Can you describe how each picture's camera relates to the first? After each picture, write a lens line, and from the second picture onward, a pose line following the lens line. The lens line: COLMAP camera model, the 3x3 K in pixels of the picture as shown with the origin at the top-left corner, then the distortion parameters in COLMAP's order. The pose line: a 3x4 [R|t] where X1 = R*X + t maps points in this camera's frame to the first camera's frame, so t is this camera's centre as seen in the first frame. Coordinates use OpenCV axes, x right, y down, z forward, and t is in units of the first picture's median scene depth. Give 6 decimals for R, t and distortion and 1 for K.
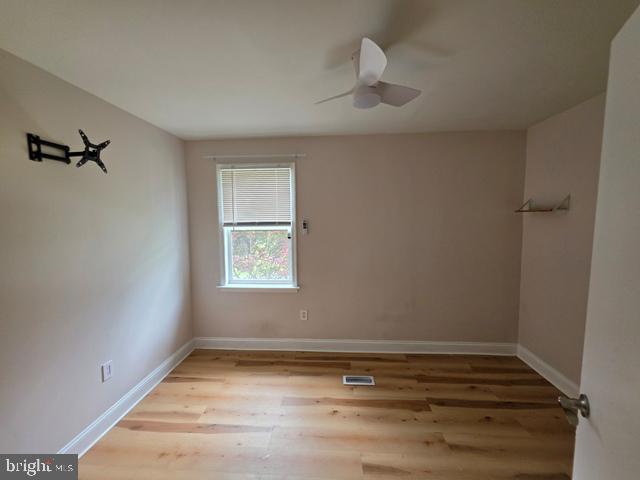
lens RADIAL K [[258.3, 0, 319.6], [0, 258.3, 242.8], [0, 0, 1]] dist [-0.001883, -0.000111]
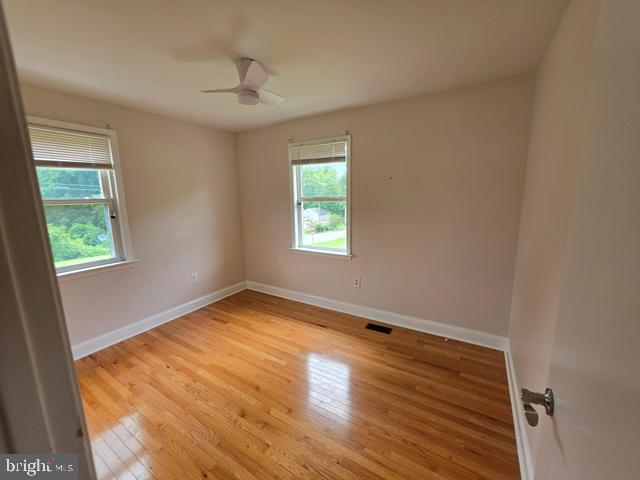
lens RADIAL K [[258.3, 0, 313.6], [0, 258.3, 238.0], [0, 0, 1]] dist [-0.001883, -0.000111]
pose [[0.880811, 0.070844, -0.468139, 0.286217], [-0.029590, 0.995046, 0.094907, 0.003578], [0.472543, -0.069743, 0.878544, -0.006070]]
